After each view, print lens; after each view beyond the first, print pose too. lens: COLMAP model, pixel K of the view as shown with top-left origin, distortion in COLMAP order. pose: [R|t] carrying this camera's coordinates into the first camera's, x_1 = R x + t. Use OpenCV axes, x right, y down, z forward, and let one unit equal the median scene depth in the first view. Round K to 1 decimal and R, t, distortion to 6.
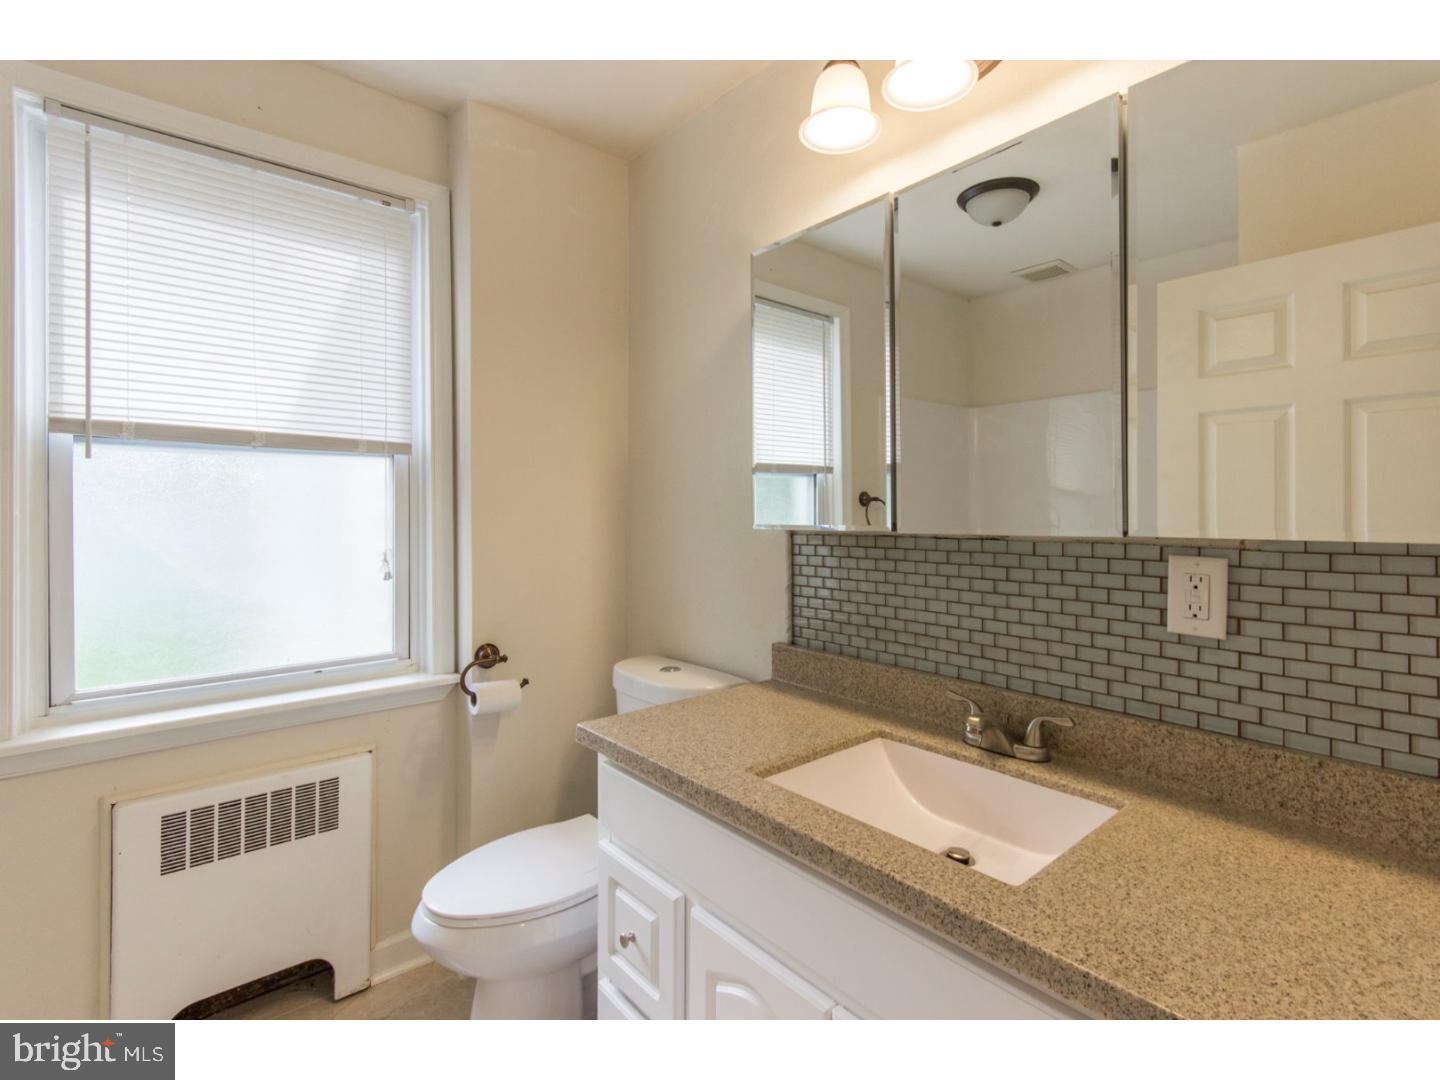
lens RADIAL K [[658.7, 0, 729.0], [0, 658.7, 538.8], [0, 0, 1]] dist [0.003129, -0.000118]
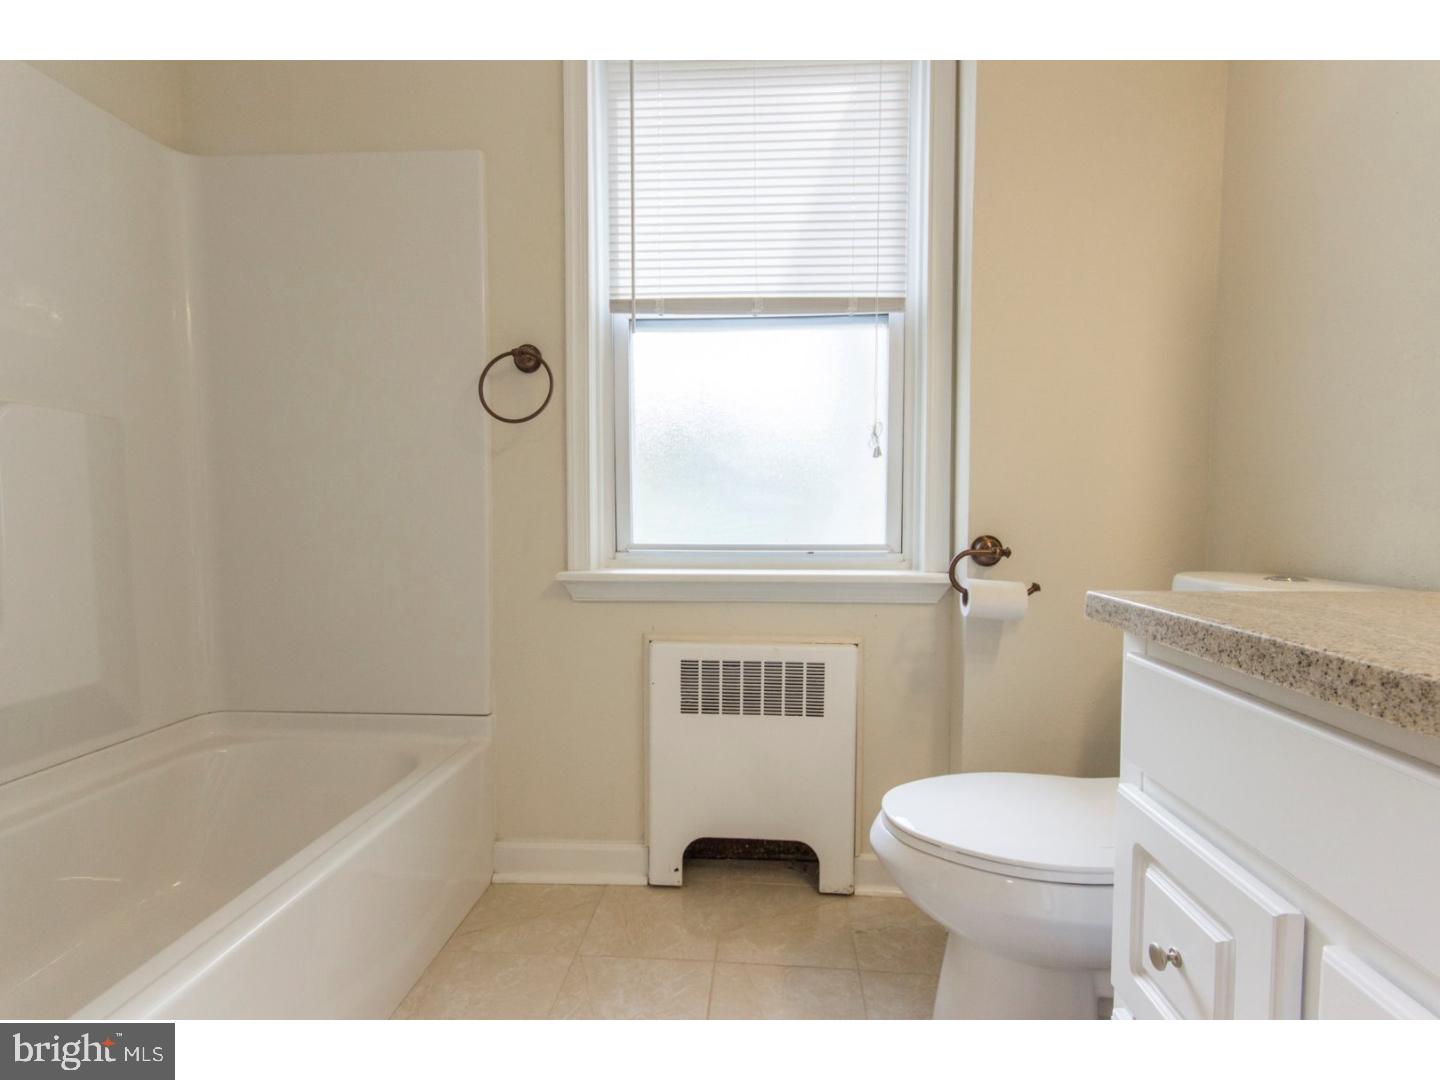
lens RADIAL K [[682.4, 0, 714.7], [0, 682.4, 543.7], [0, 0, 1]] dist [0.006161, 0.001039]
pose [[0.703657, 0.040127, -0.709406, -0.015557], [-0.007719, 0.998777, 0.048838, 0.152527], [0.710498, -0.028889, 0.703106, 0.217040]]
